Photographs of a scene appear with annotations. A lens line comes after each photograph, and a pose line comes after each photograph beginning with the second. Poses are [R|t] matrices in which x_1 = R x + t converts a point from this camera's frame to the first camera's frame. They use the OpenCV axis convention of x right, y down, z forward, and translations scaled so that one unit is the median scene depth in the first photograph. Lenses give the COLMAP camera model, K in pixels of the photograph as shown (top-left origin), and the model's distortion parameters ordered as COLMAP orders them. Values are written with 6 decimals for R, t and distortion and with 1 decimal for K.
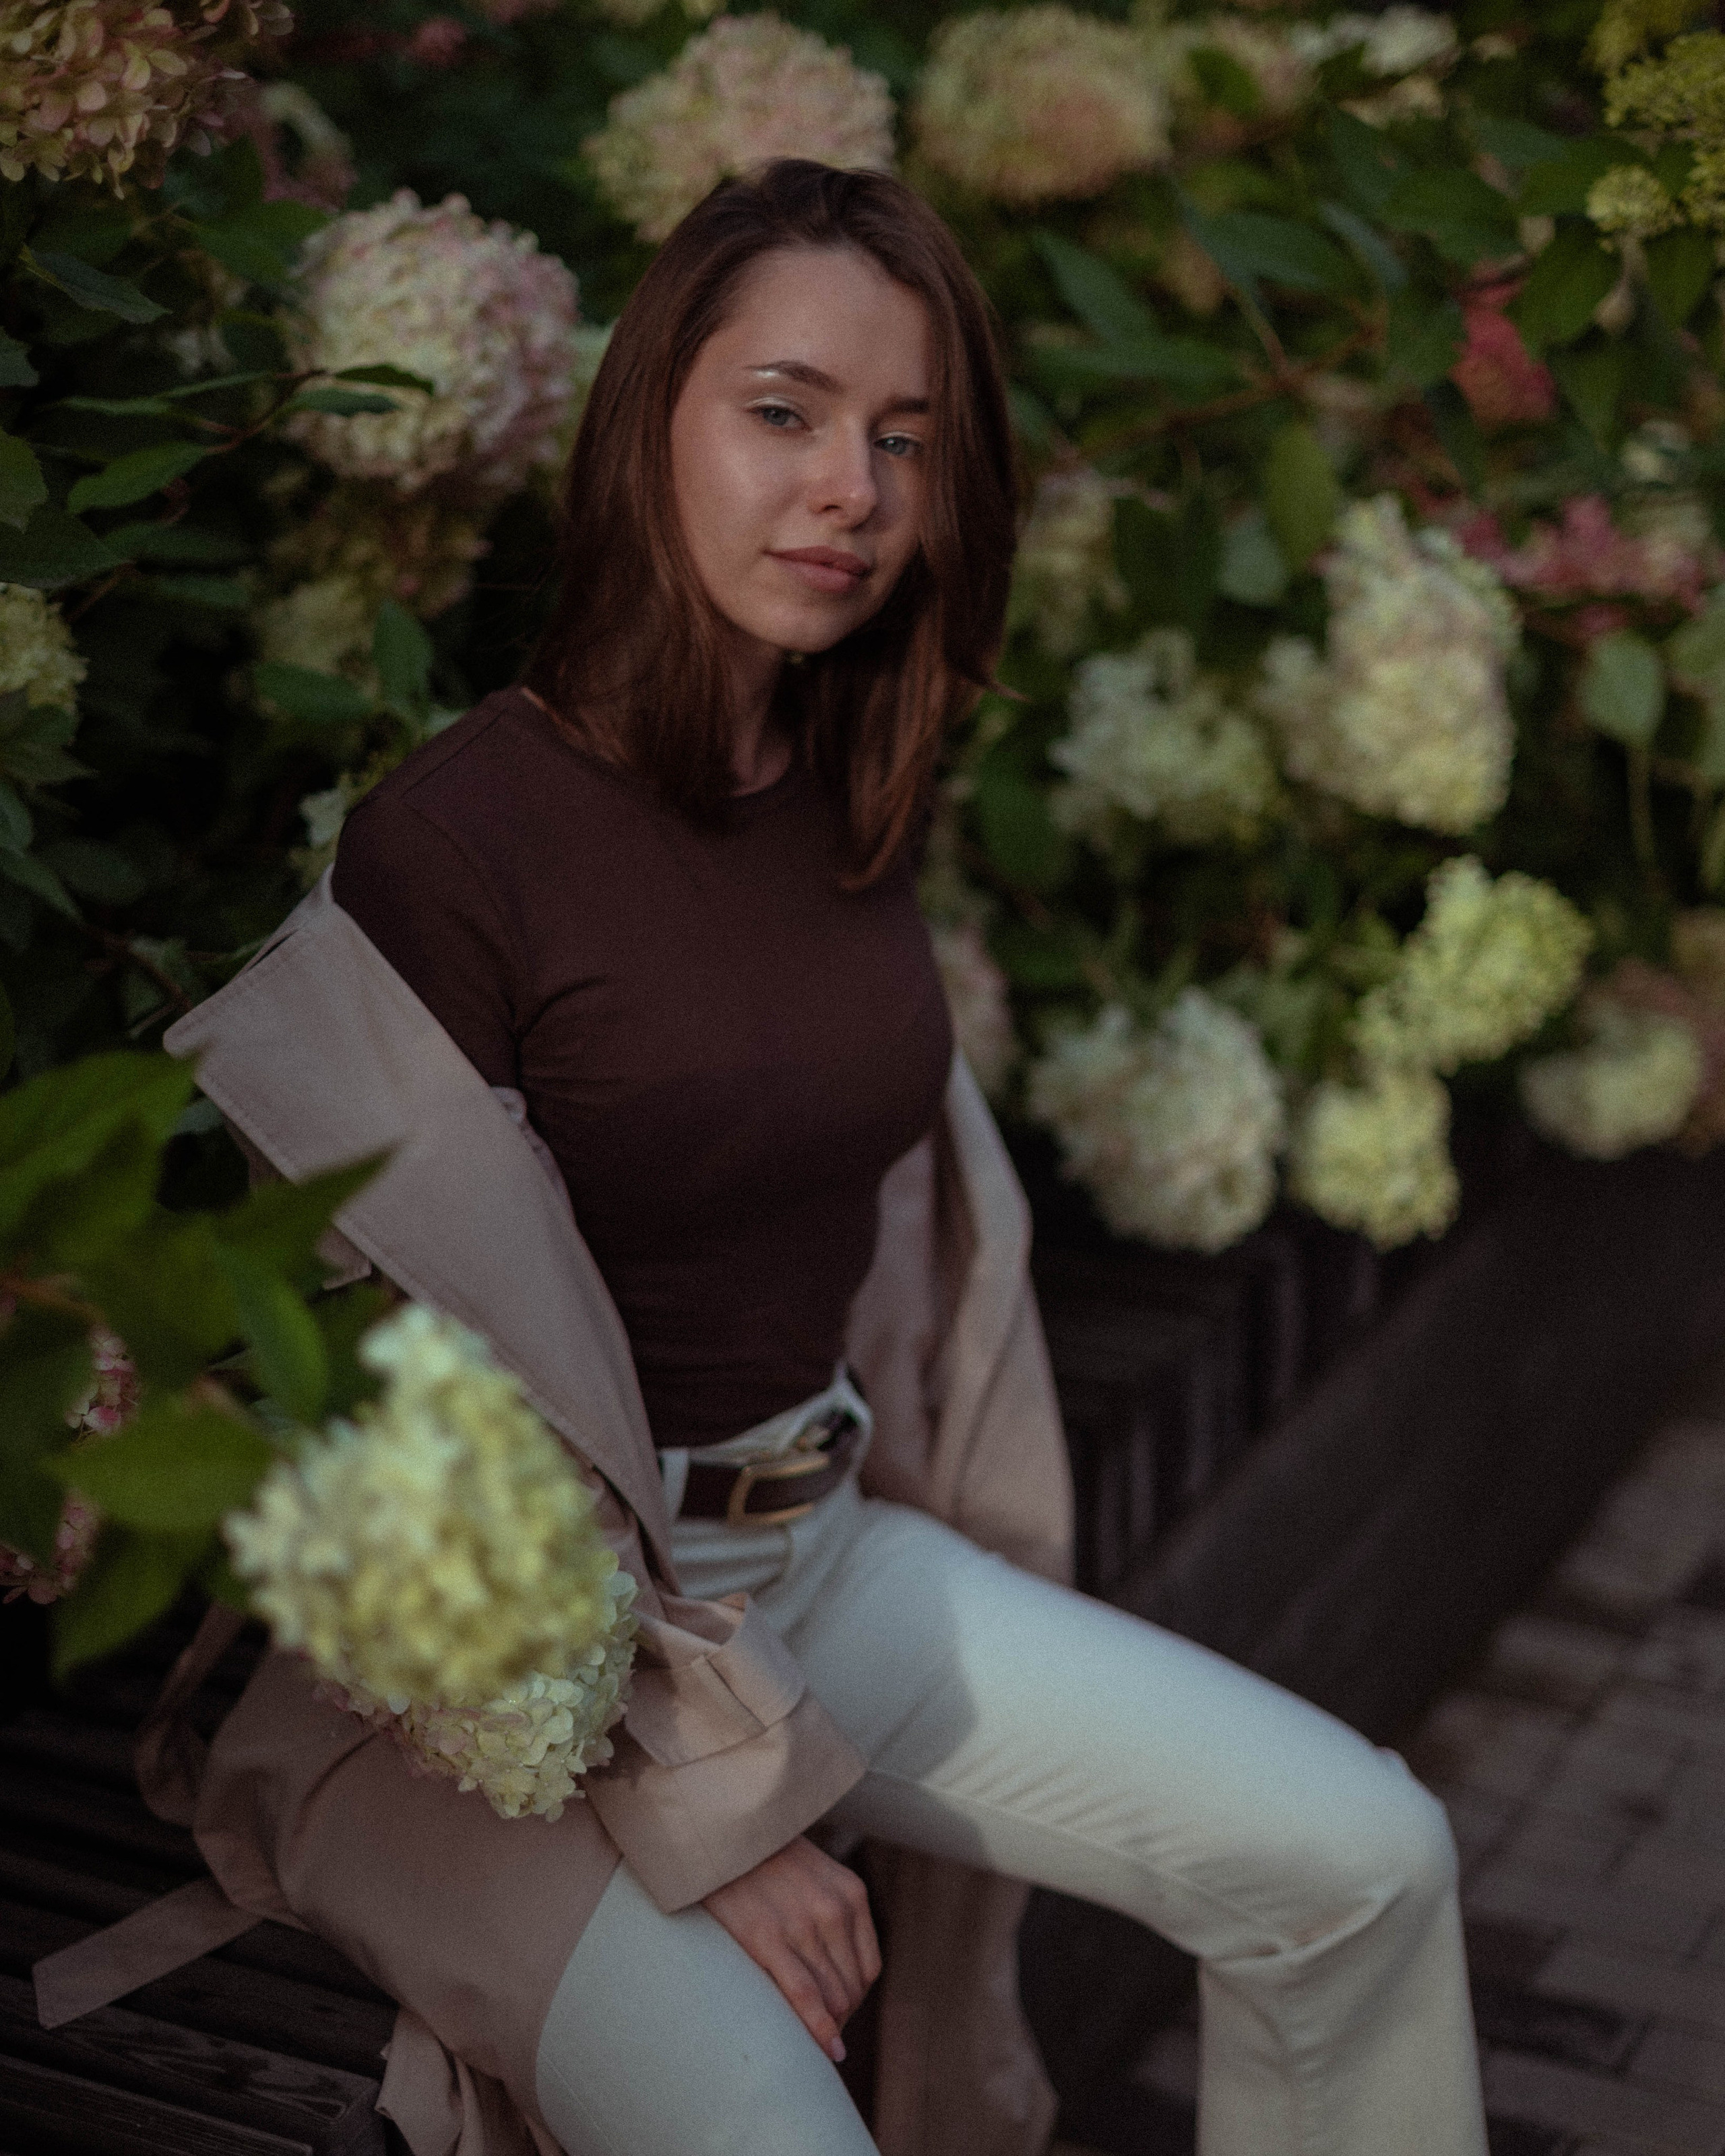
lens RADIAL K [[3726.6, 0, 851.1], [0, 3726.6, 1214.6], [0, 0, 1]] dist [-0.181717, 0.166883]
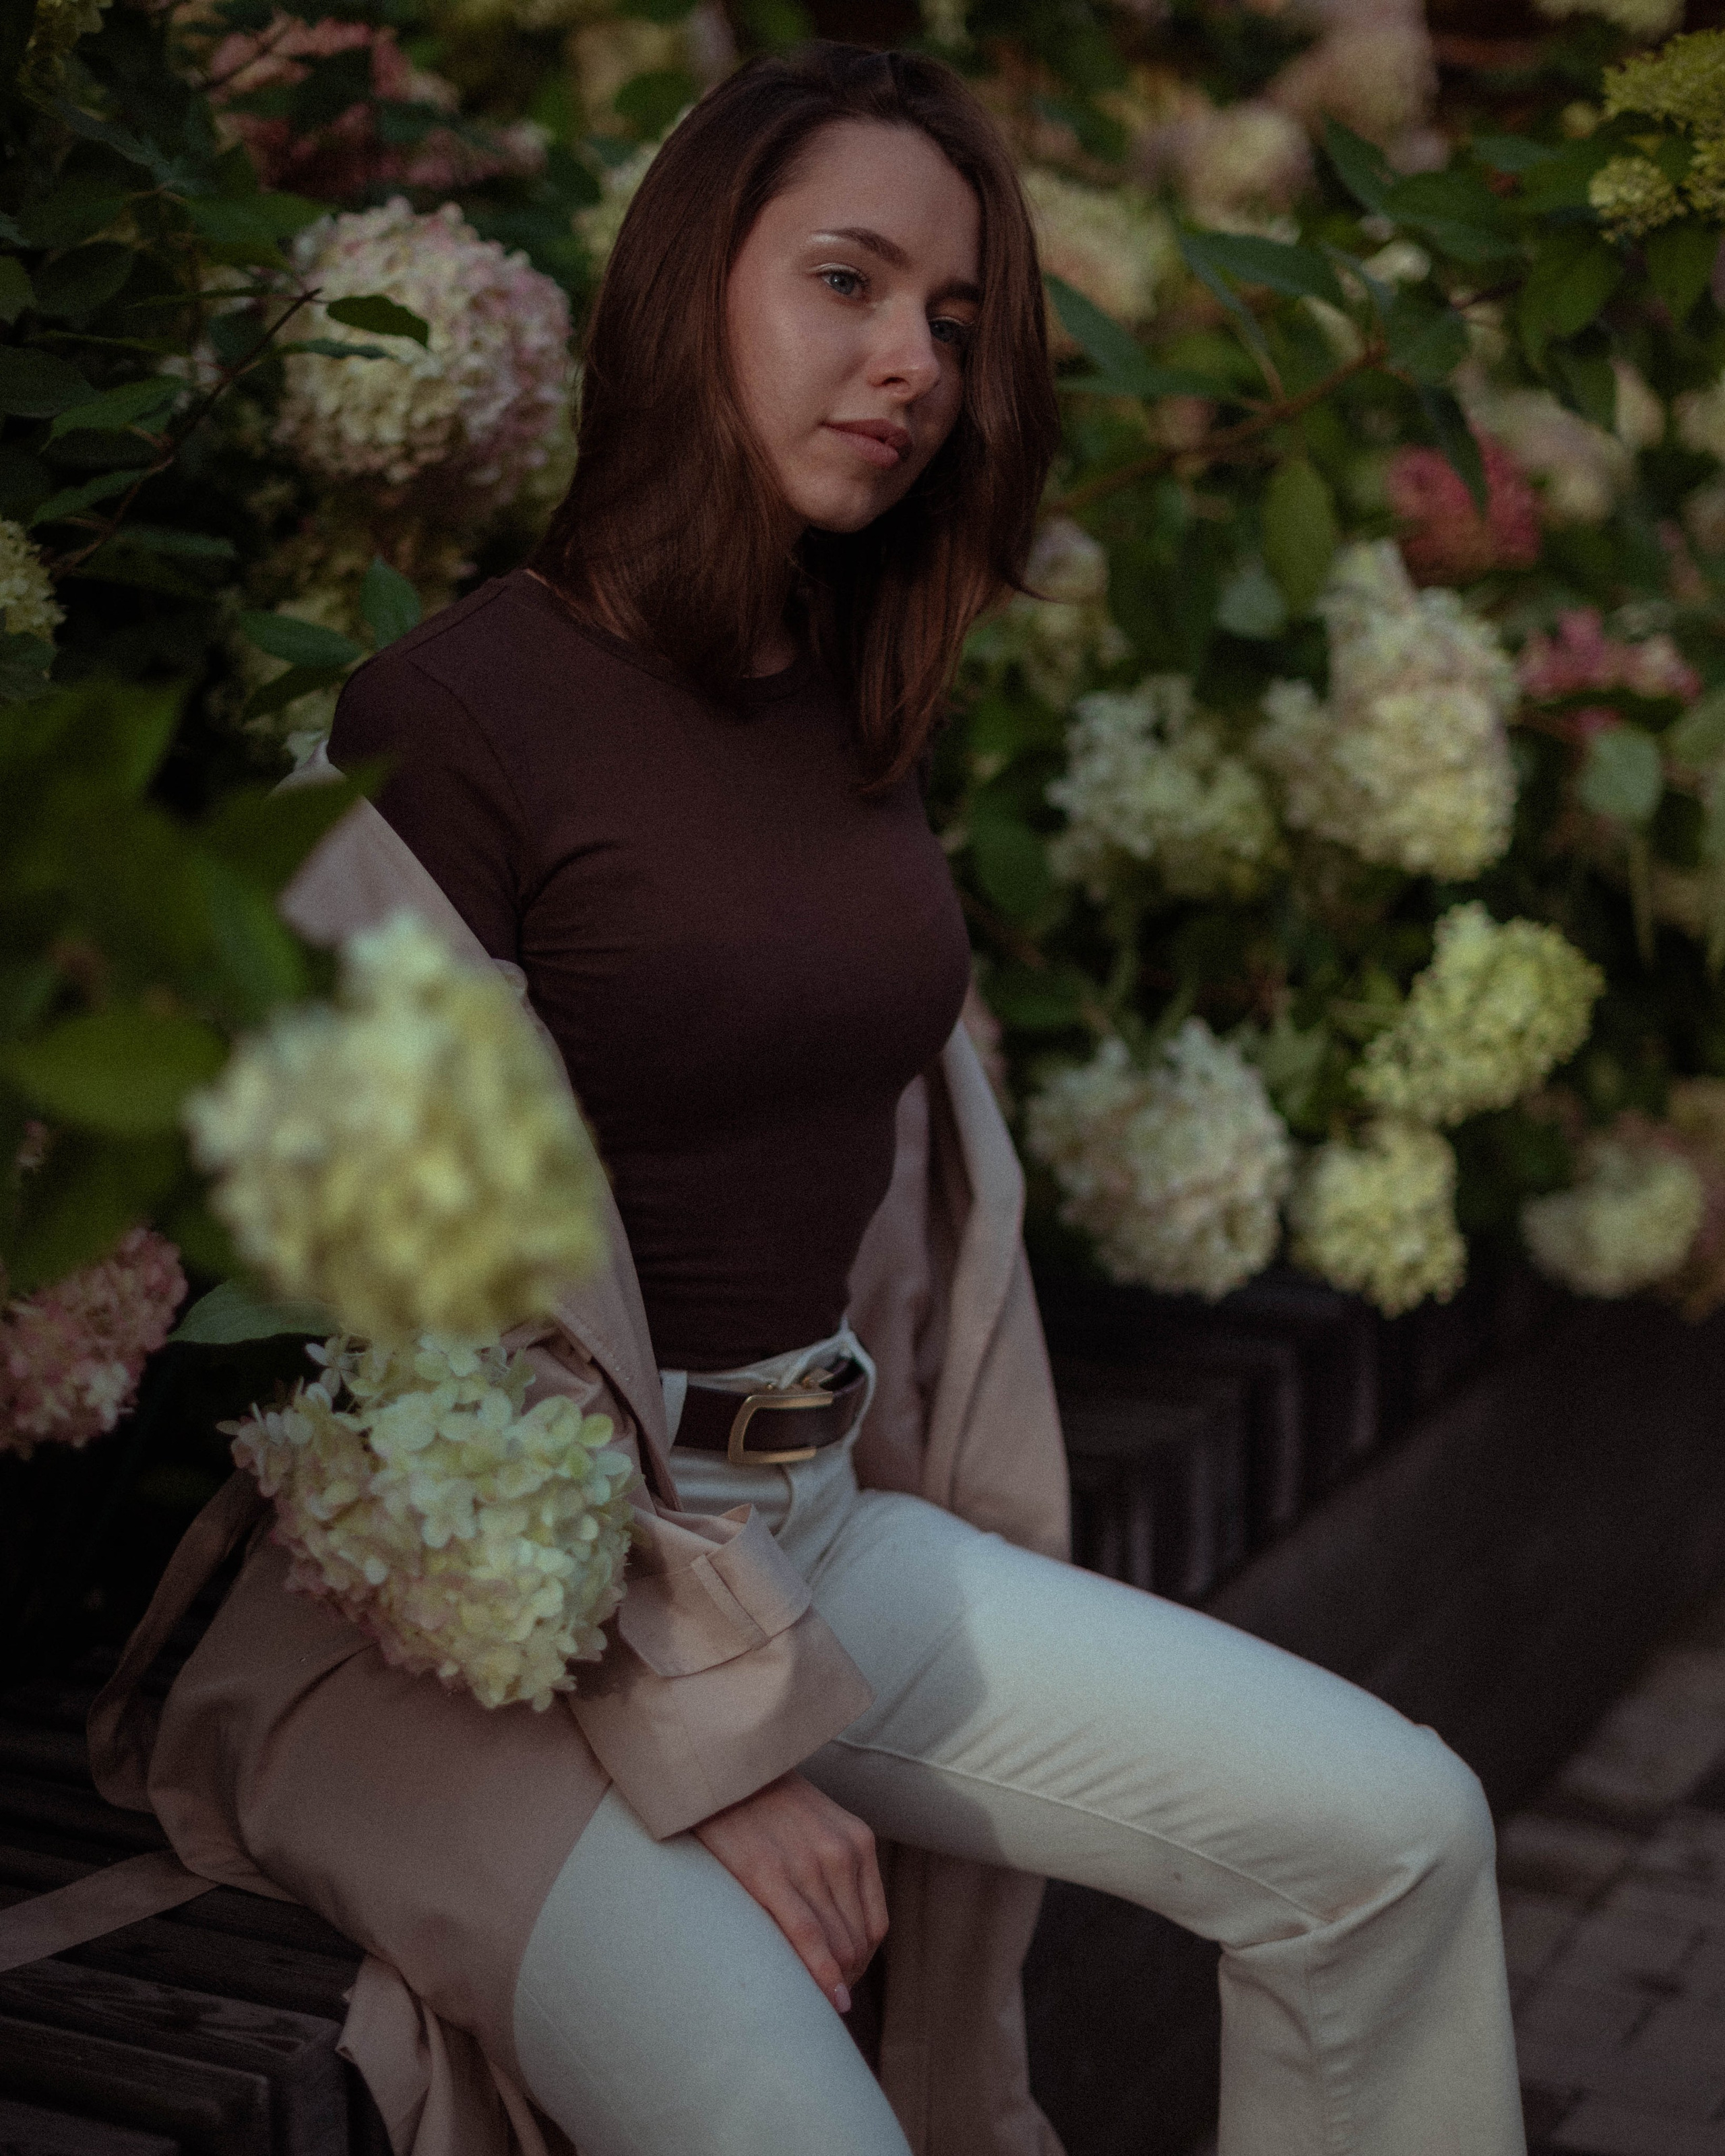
lens RADIAL K [[3735.2, 0, 876.1], [0, 3735.2, 1205.1], [0, 0, 1]] dist [-0.115121, -0.222570]
pose [[0.999787, 0.003572, 0.020320, -0.011303], [-0.000950, 0.991824, -0.127613, 0.113869], [-0.020610, 0.127566, 0.991616, 0.041173]]
